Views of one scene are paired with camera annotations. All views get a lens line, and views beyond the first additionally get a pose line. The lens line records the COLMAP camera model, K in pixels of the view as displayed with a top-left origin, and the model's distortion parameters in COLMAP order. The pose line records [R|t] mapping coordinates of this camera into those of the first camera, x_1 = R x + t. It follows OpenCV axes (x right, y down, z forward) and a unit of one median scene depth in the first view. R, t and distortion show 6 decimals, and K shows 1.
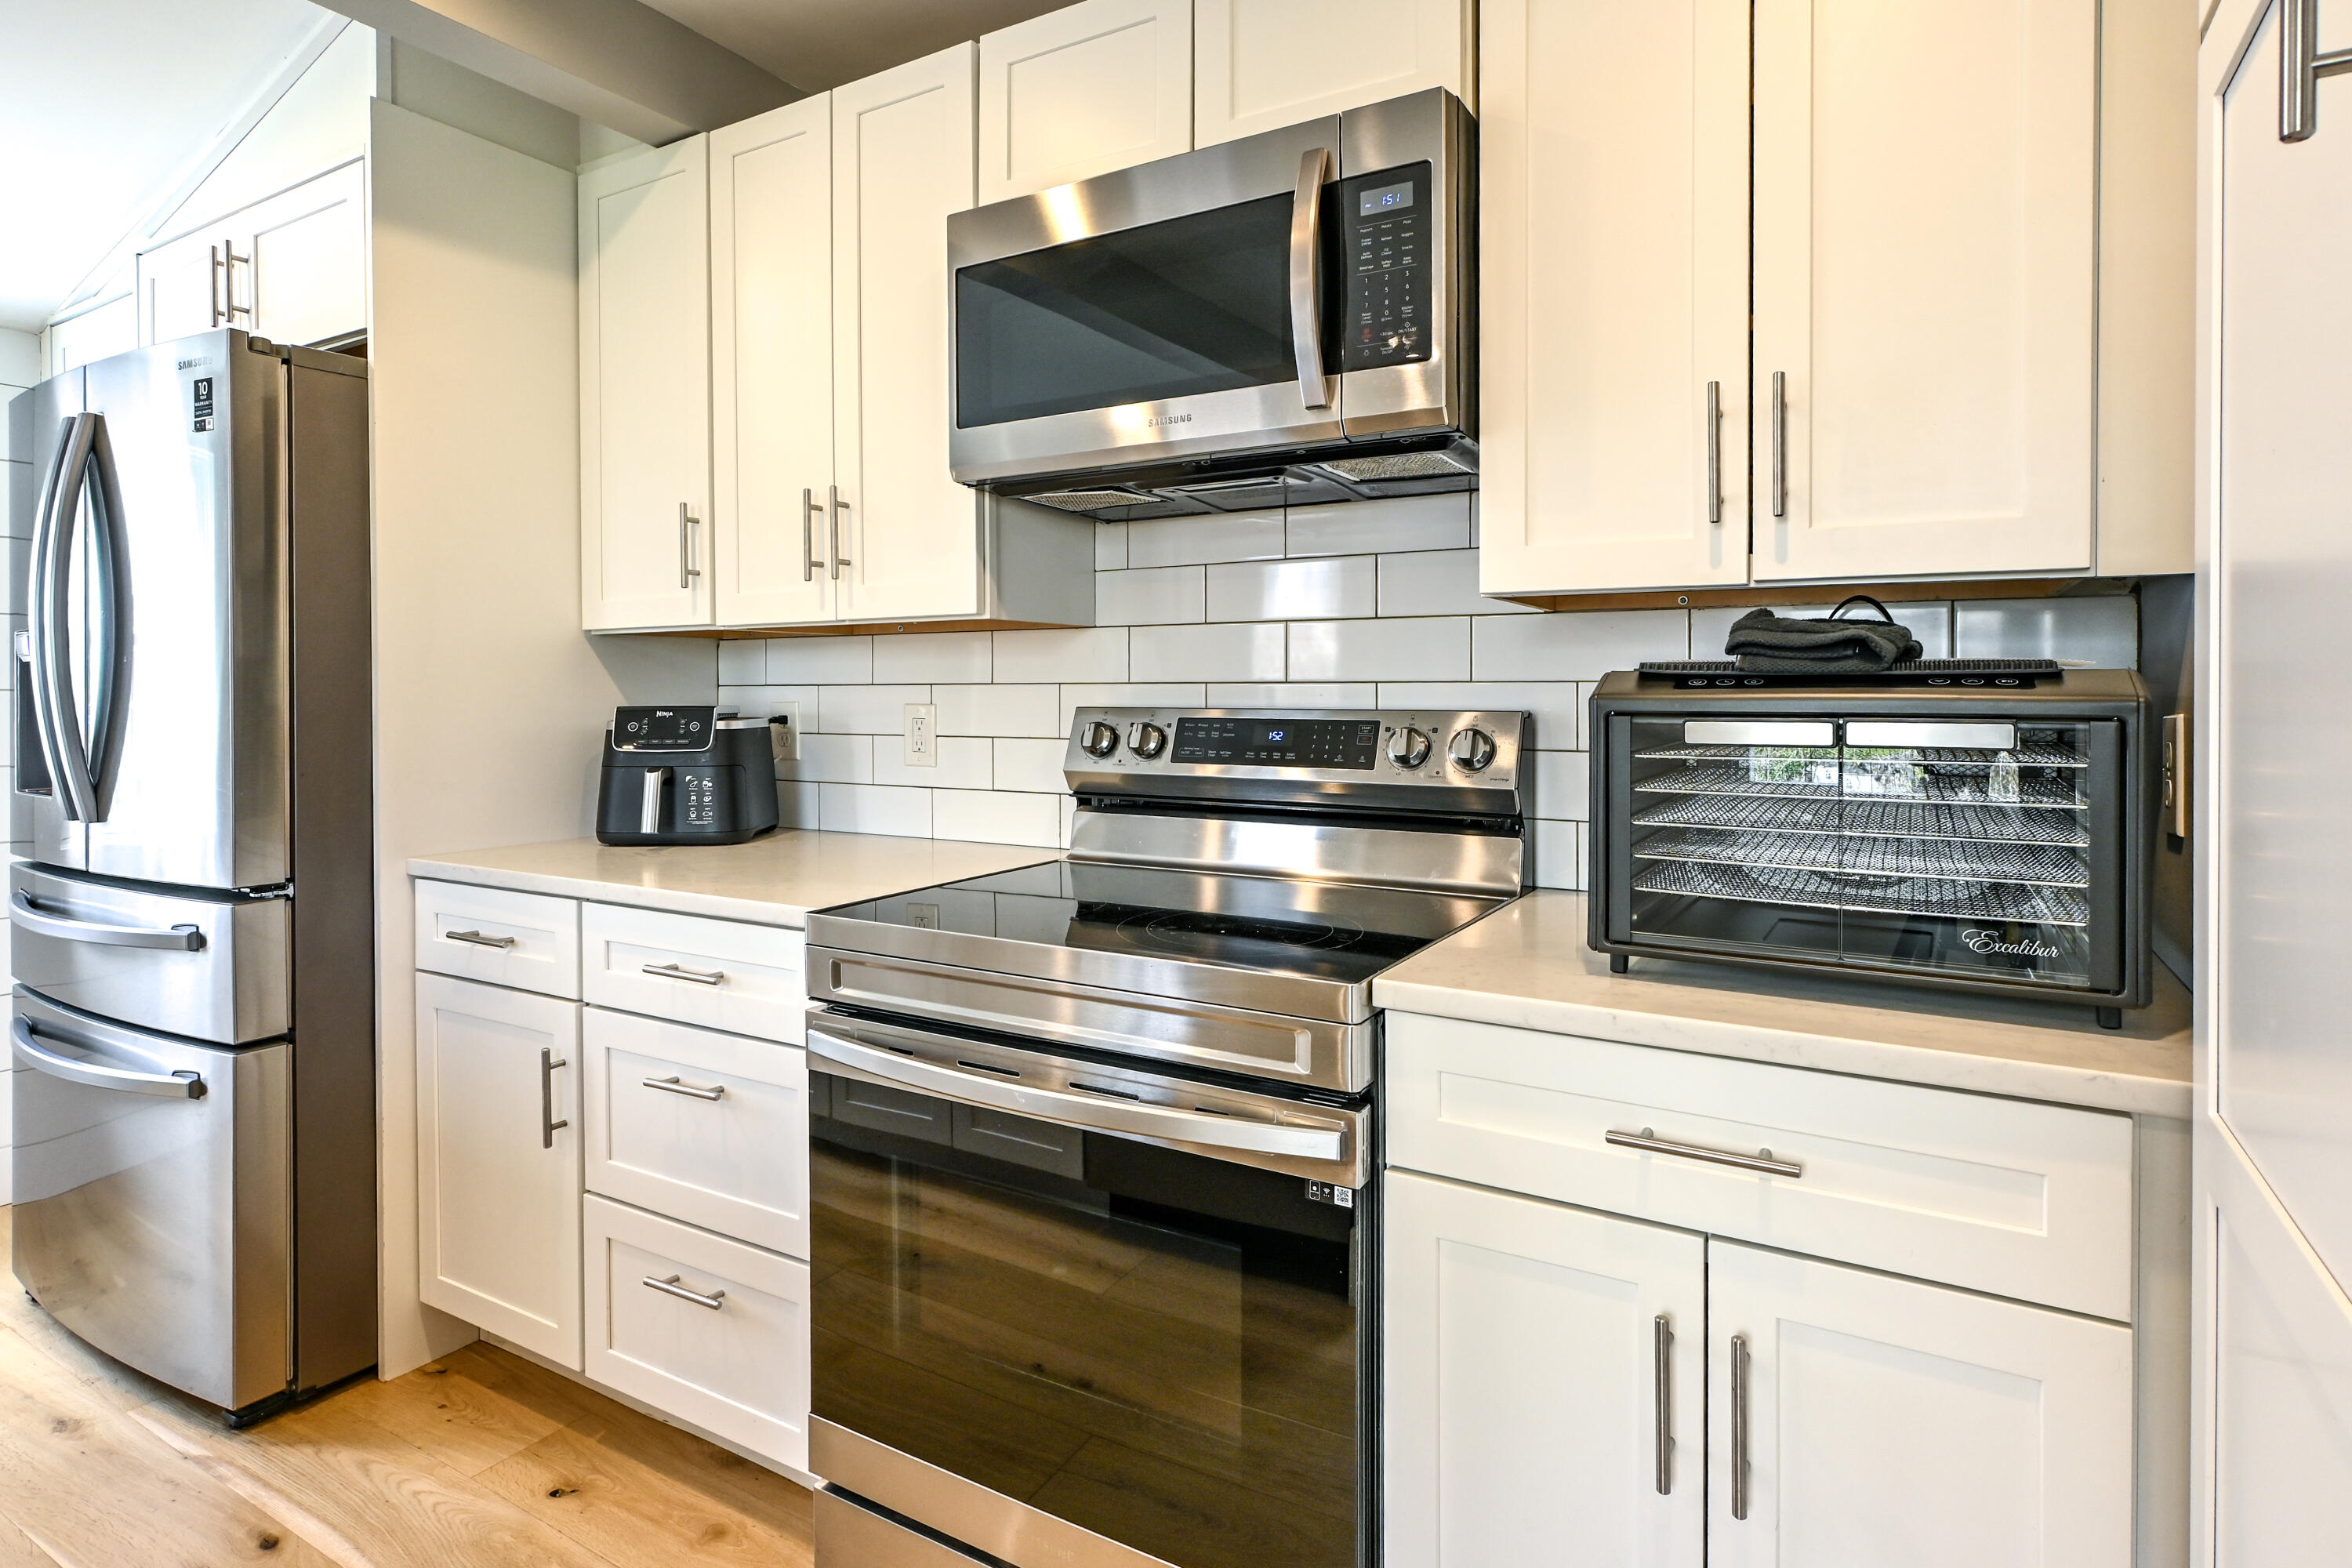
lens RADIAL K [[1192.2, 0, 1234.4], [0, 1192.2, 702.9], [0, 0, 1]] dist [-0.000624, 0.000290]
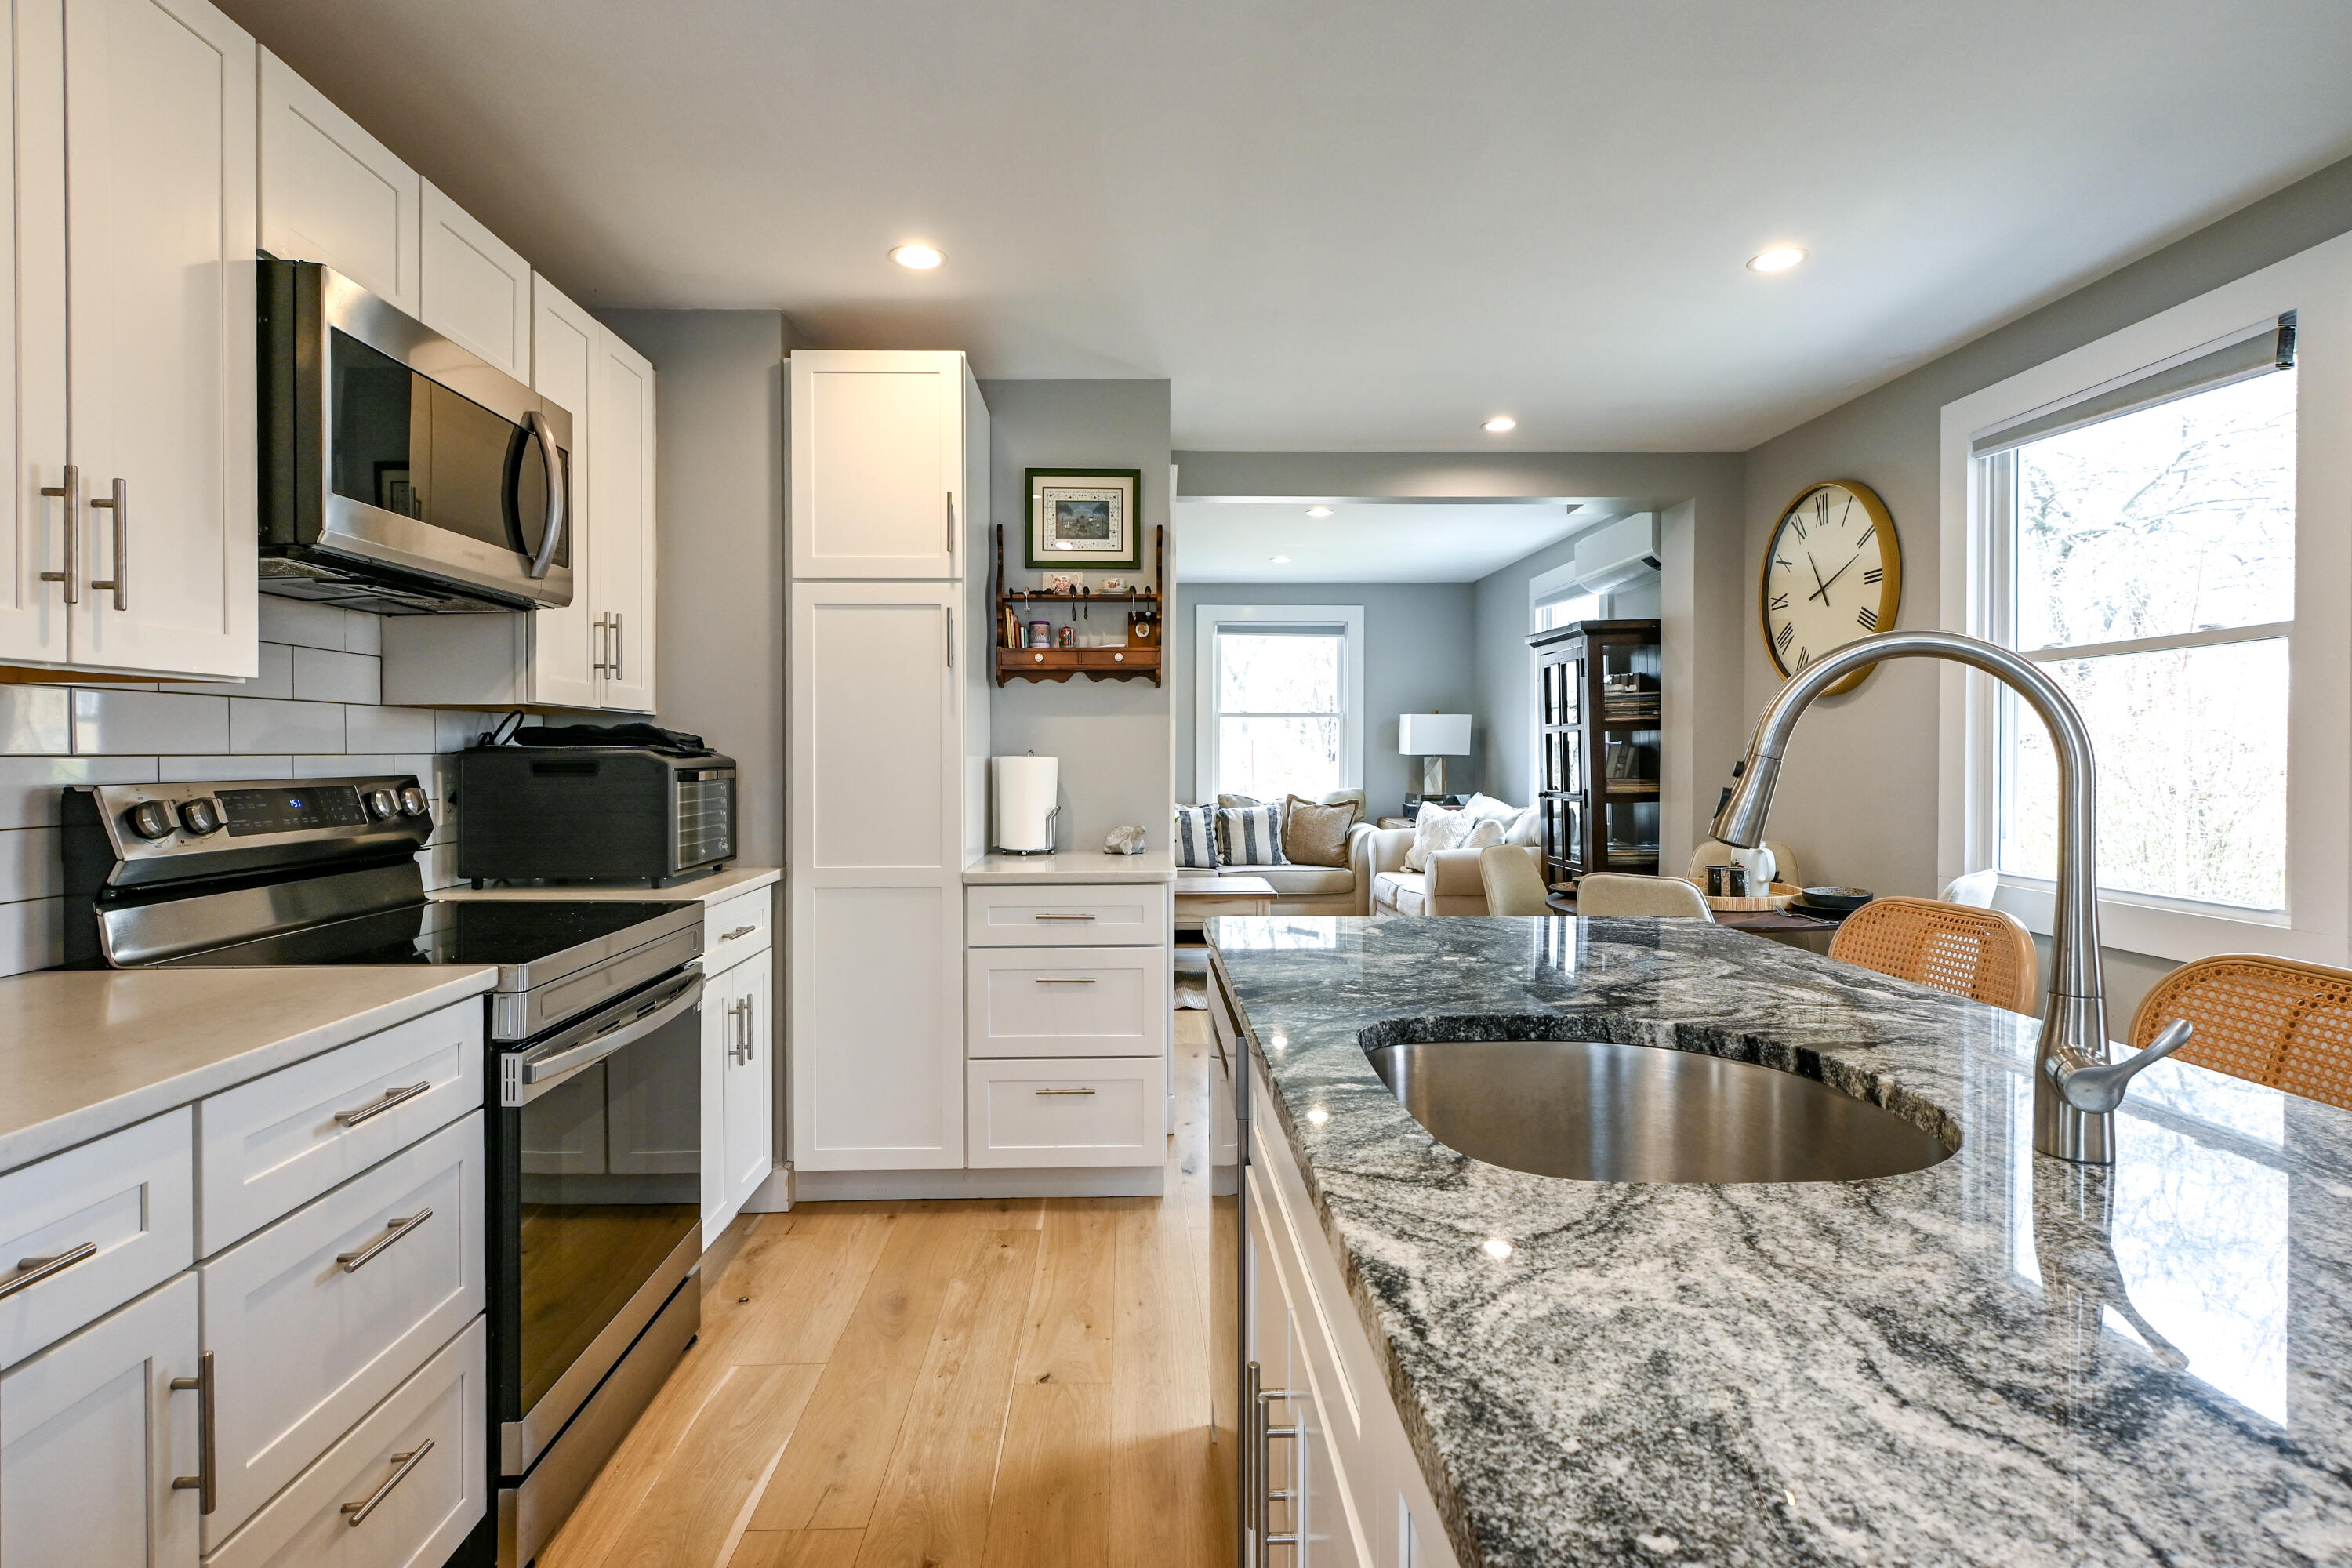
lens RADIAL K [[1149.8, 0, 1177.4], [0, 1149.8, 759.9], [0, 0, 1]] dist [0.000894, -0.000257]
pose [[-0.522631, -0.004090, 0.852549, -1.311942], [0.015572, 0.999776, 0.014343, -0.015552], [-0.852417, 0.020772, -0.522450, 0.856612]]
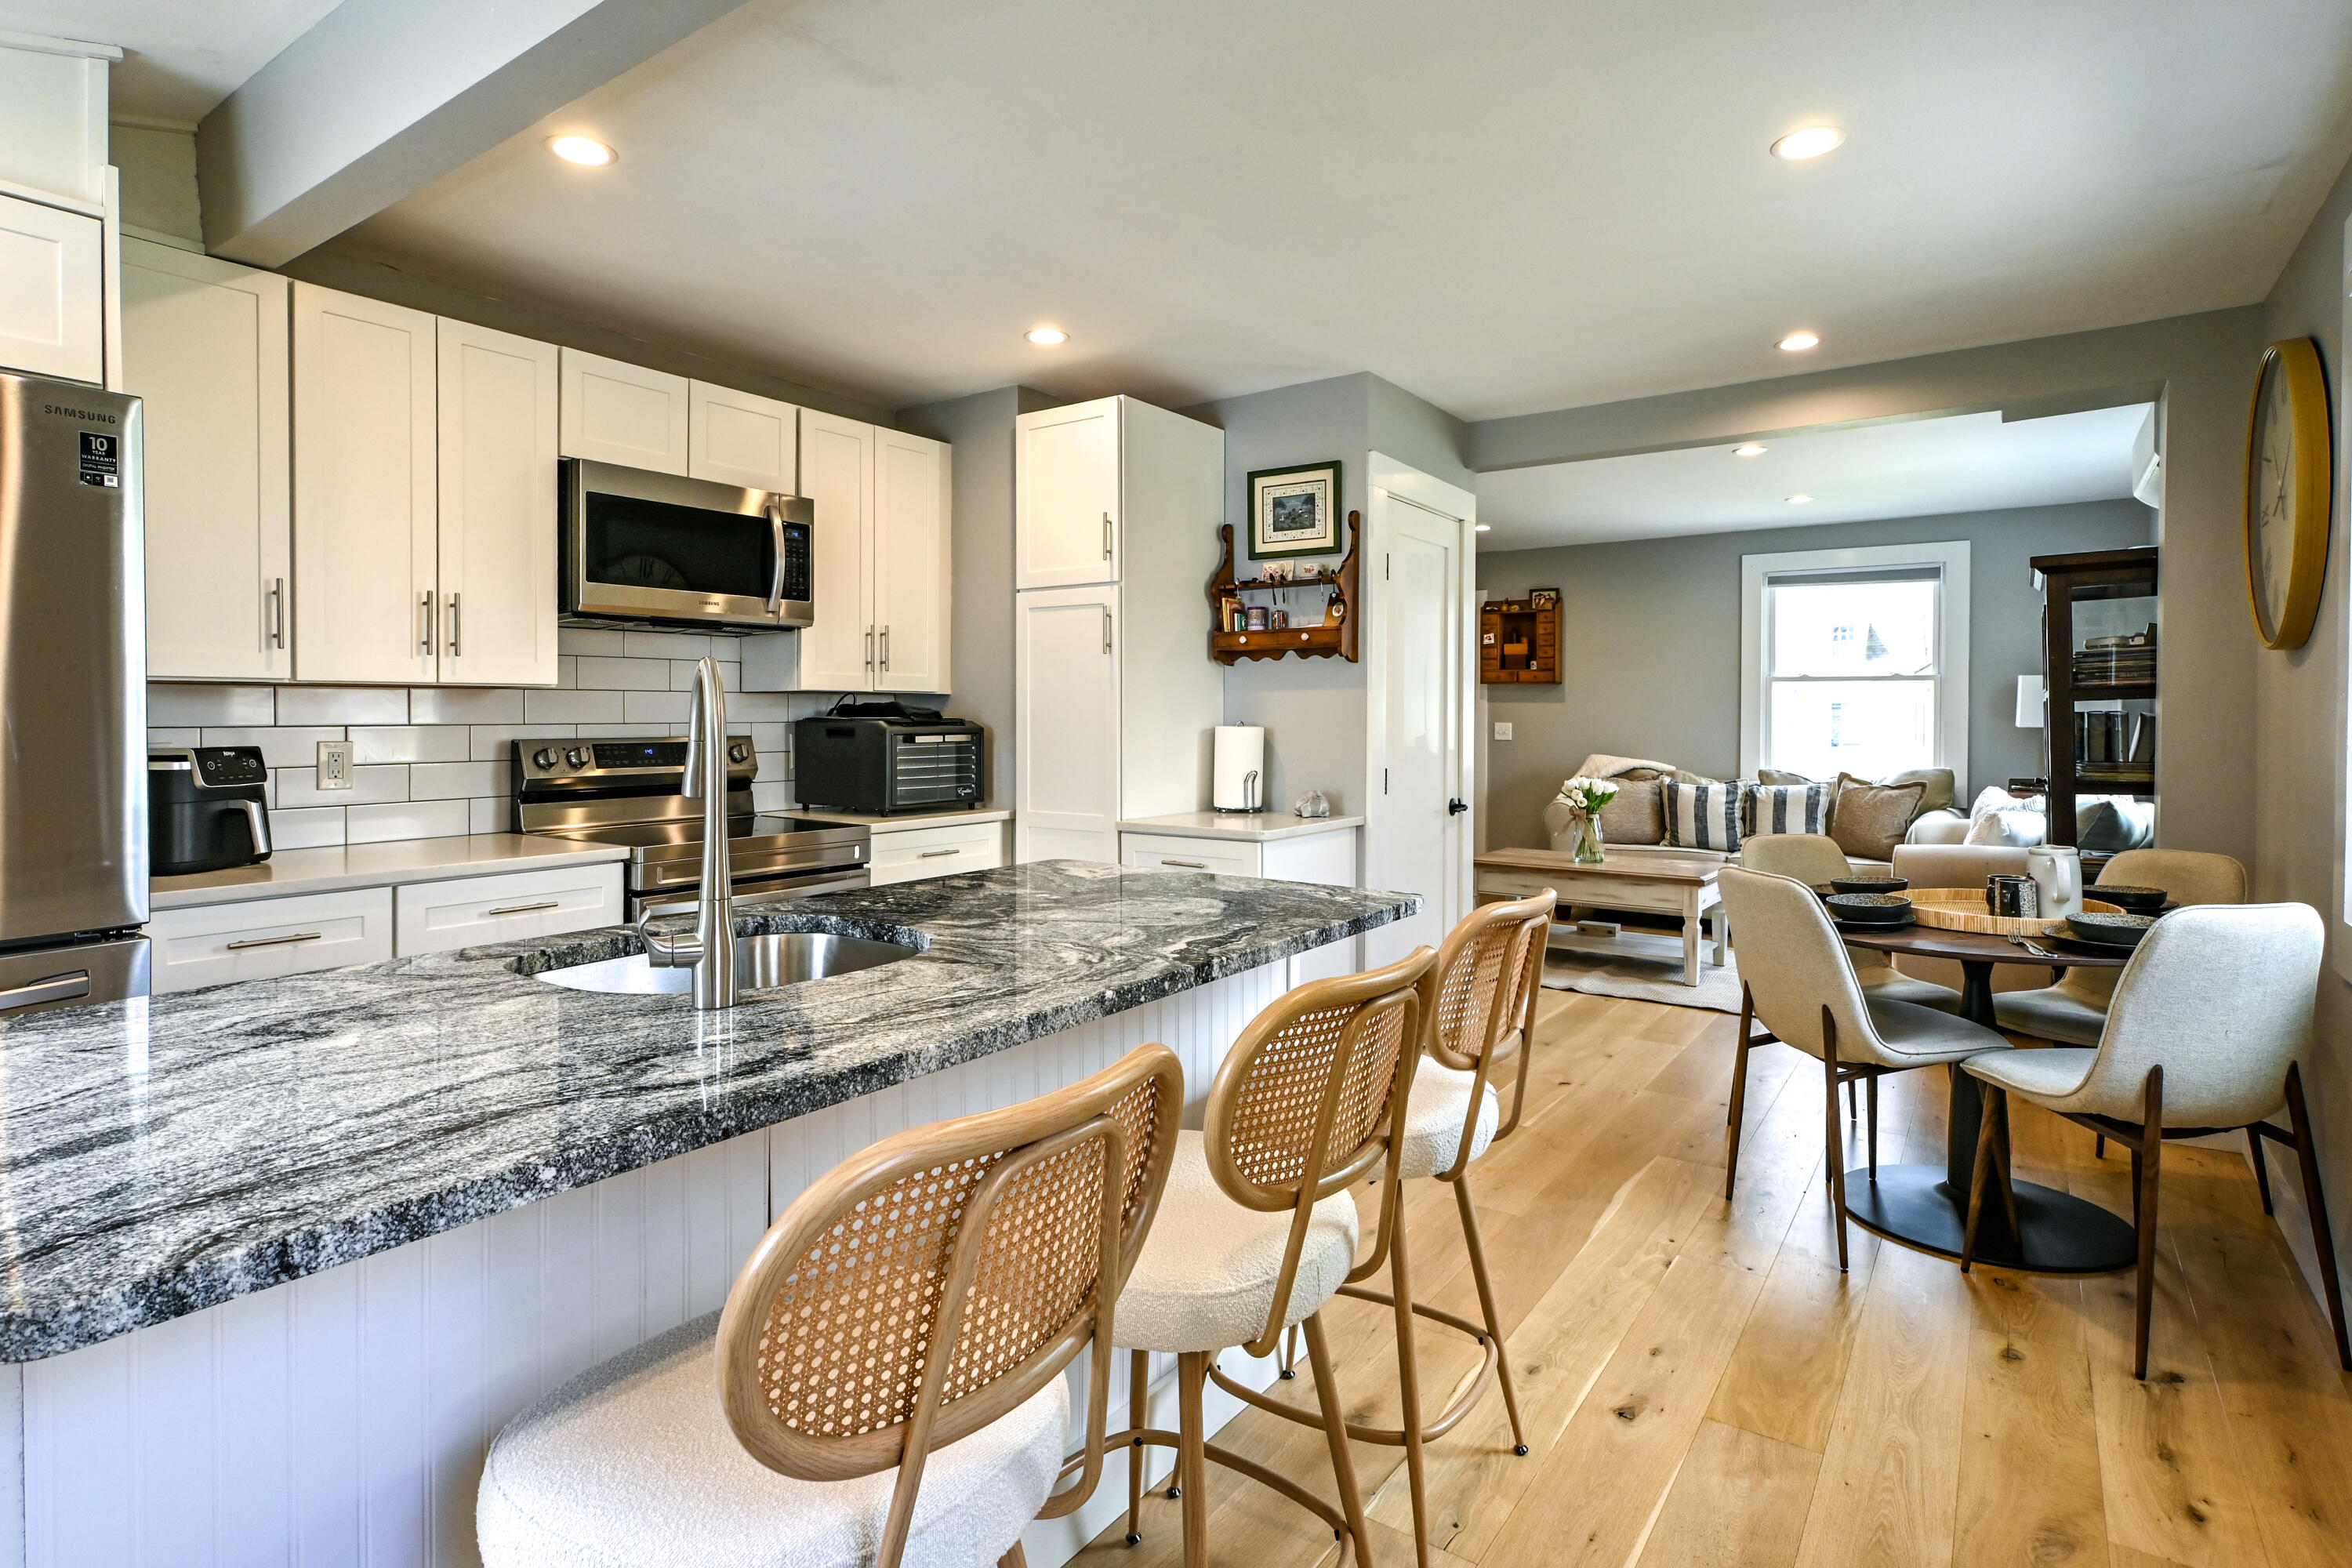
lens RADIAL K [[1175.6, 0, 1172.4], [0, 1175.6, 726.8], [0, 0, 1]] dist [-0.002405, -0.000310]
pose [[0.091507, -0.007833, 0.995774, -1.782860], [0.013195, 0.999891, 0.006653, -0.014155], [-0.995717, 0.012530, 0.091601, -0.018862]]
